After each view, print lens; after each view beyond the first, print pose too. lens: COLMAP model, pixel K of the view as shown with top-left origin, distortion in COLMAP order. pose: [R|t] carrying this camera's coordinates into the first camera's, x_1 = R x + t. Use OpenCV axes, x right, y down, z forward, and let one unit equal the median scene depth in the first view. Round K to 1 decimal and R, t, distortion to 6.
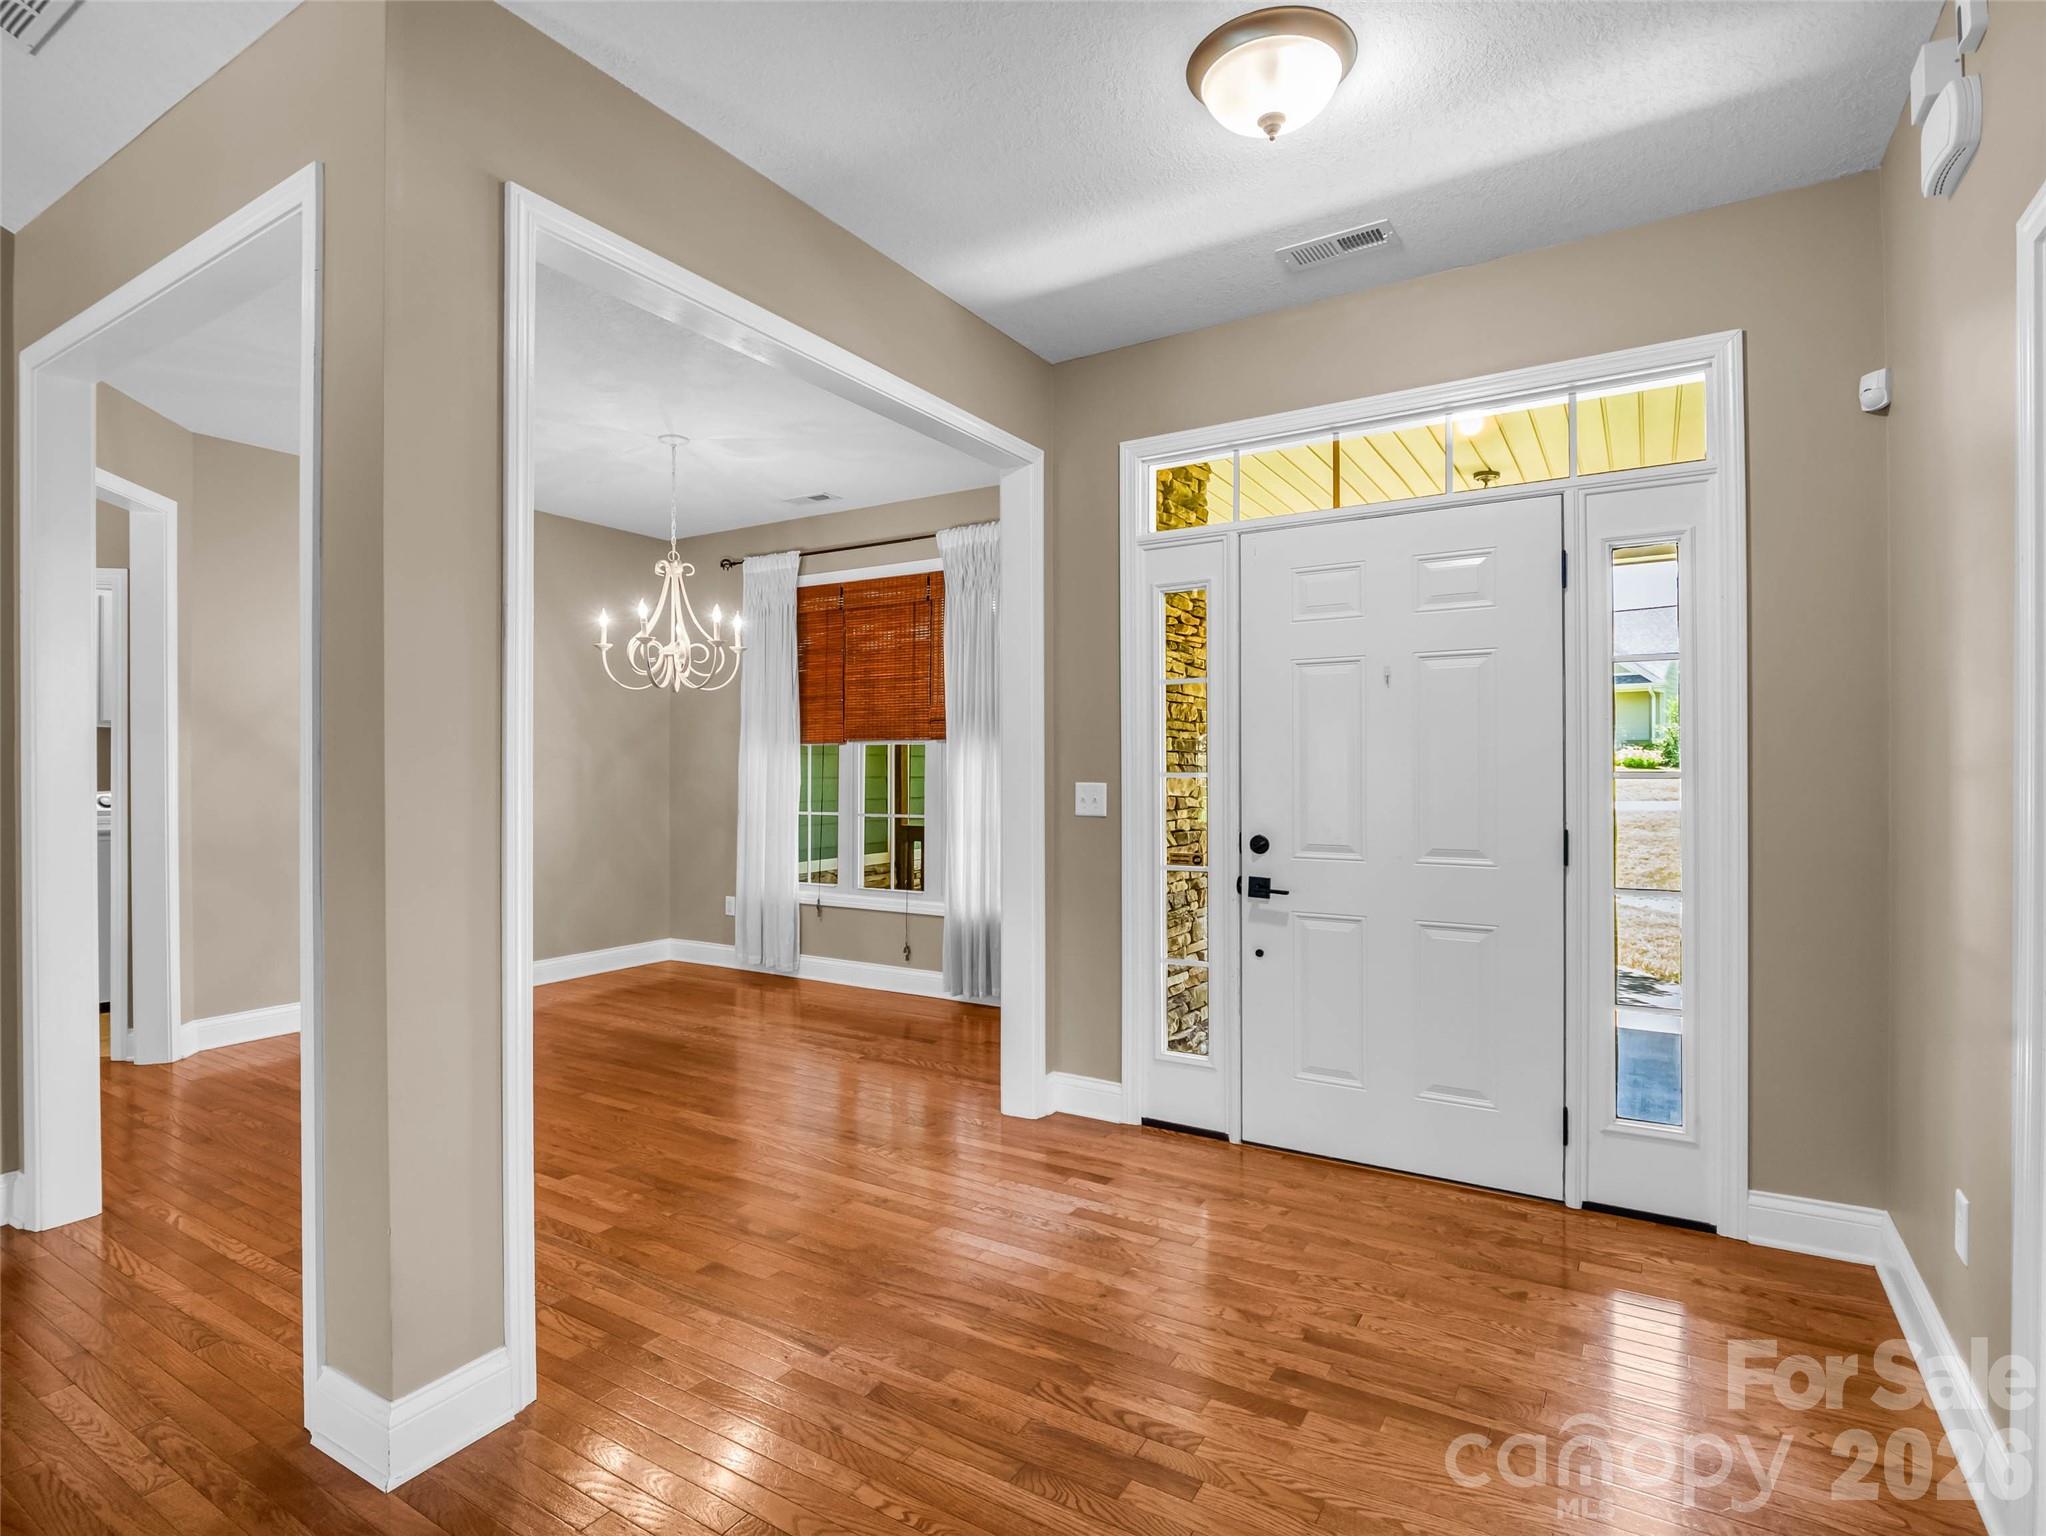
lens RADIAL K [[963.2, 0, 1023.8], [0, 963.2, 772.1], [0, 0, 1]] dist [-0.008581, -0.002224]
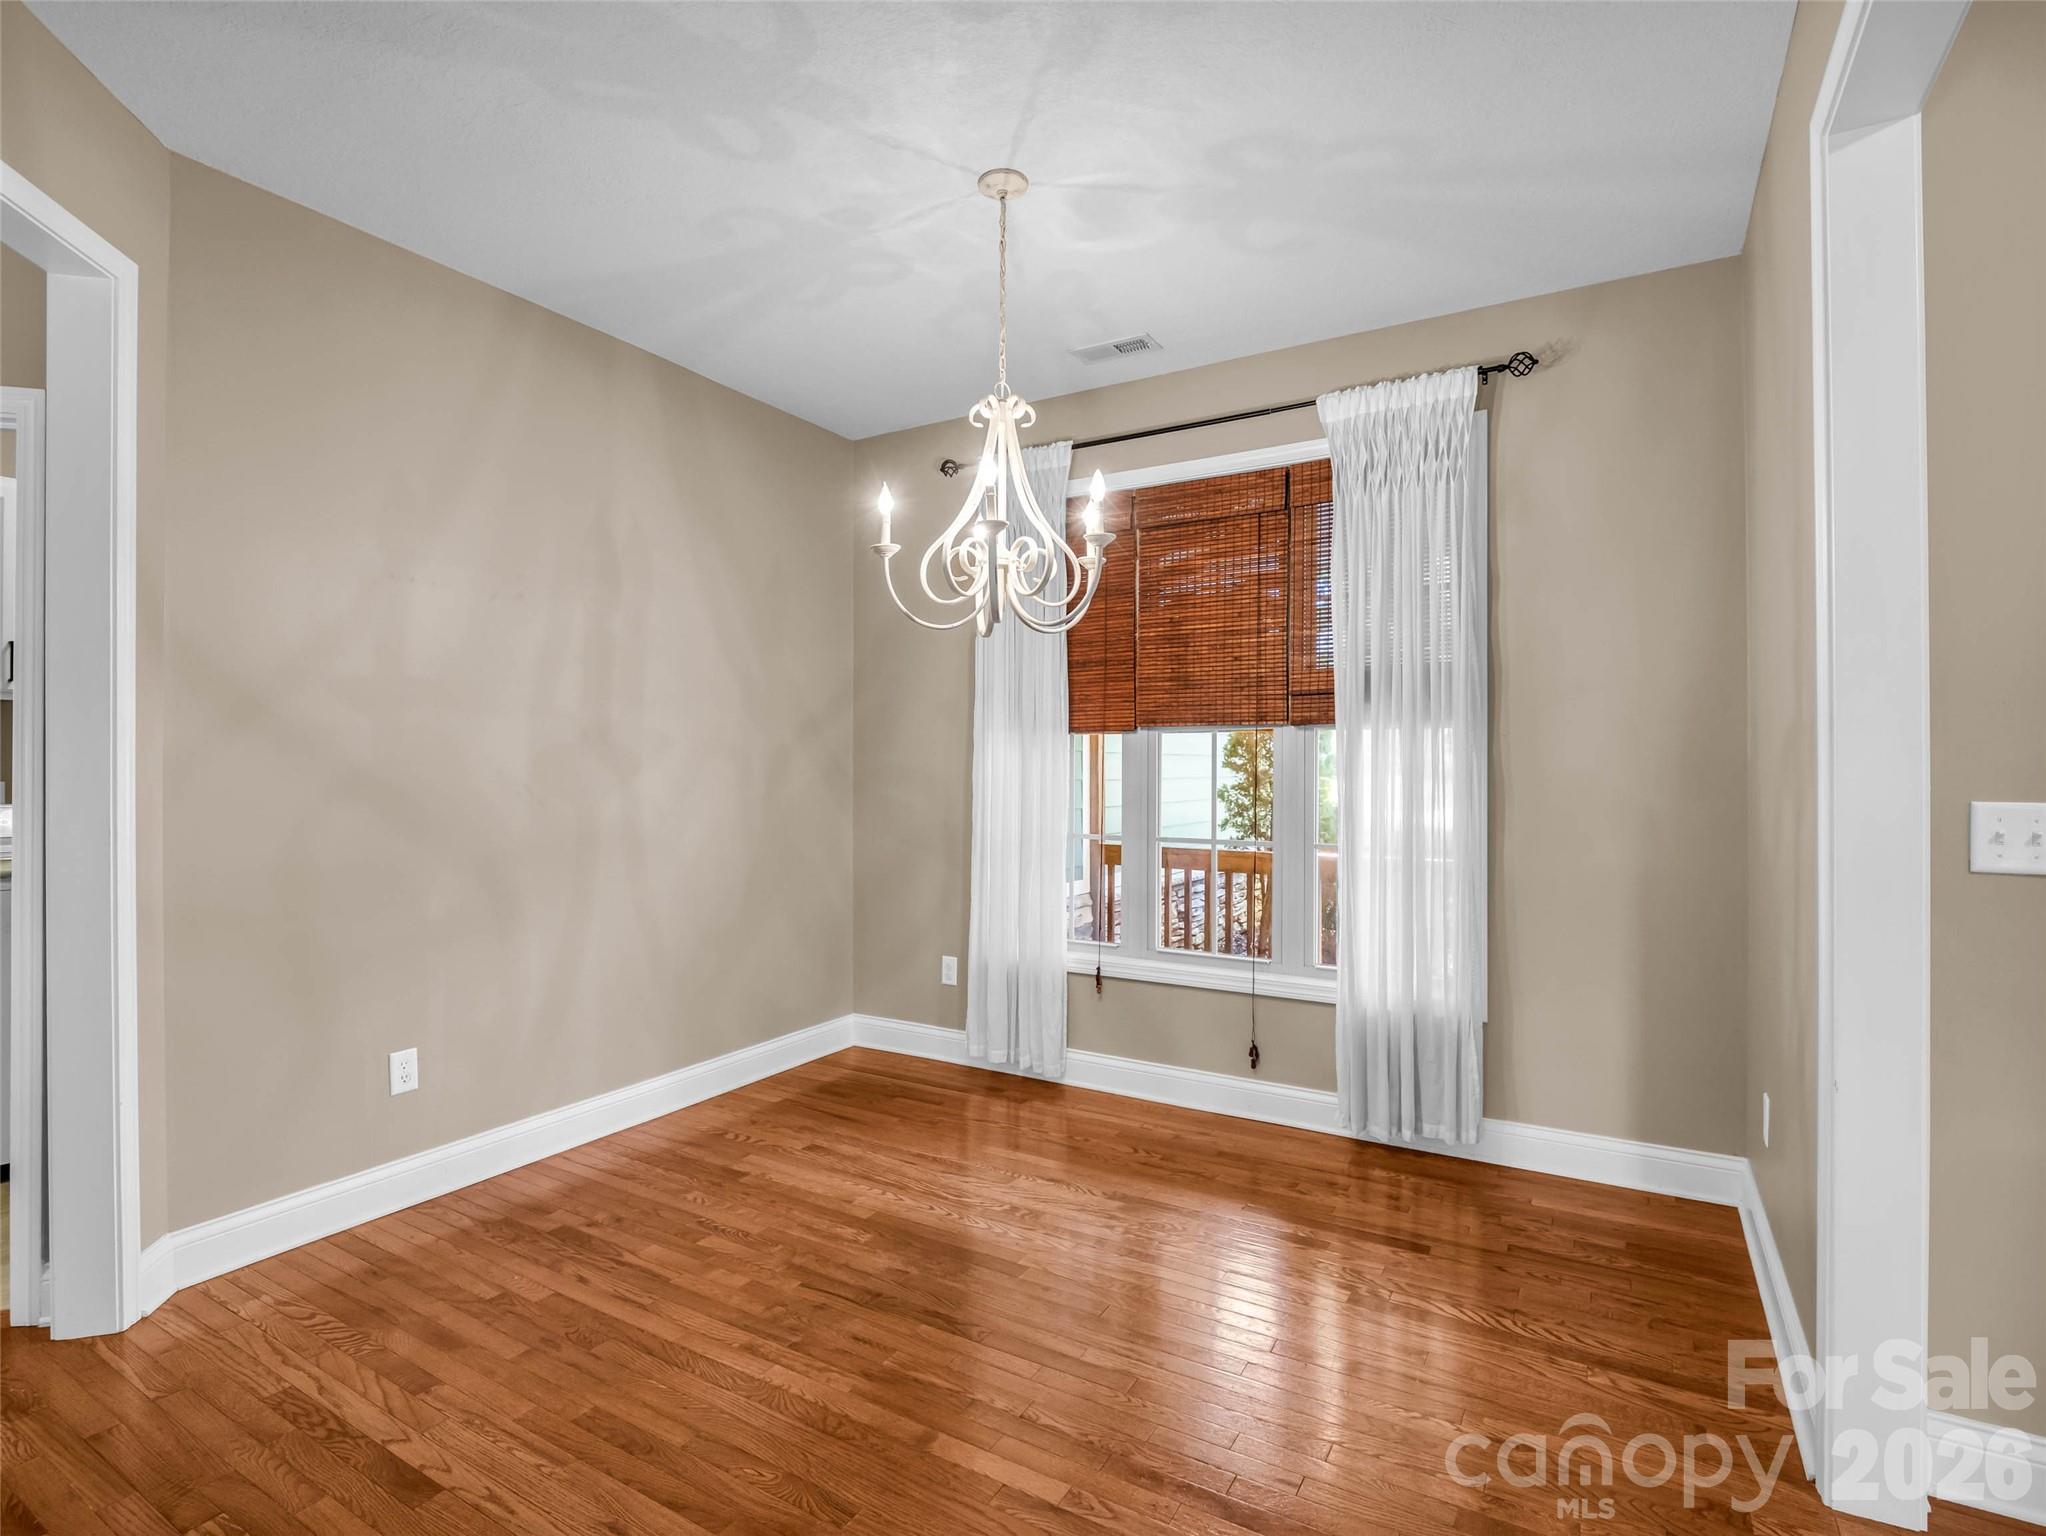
lens RADIAL K [[1014.3, 0, 1014.2], [0, 1014.3, 768.5], [0, 0, 1]] dist [-0.005761, -0.007854]
pose [[0.999076, 0.002907, -0.042883, -0.254861], [-0.003028, 0.999992, -0.002755, -0.002015], [0.042875, 0.002883, 0.999076, 0.315752]]
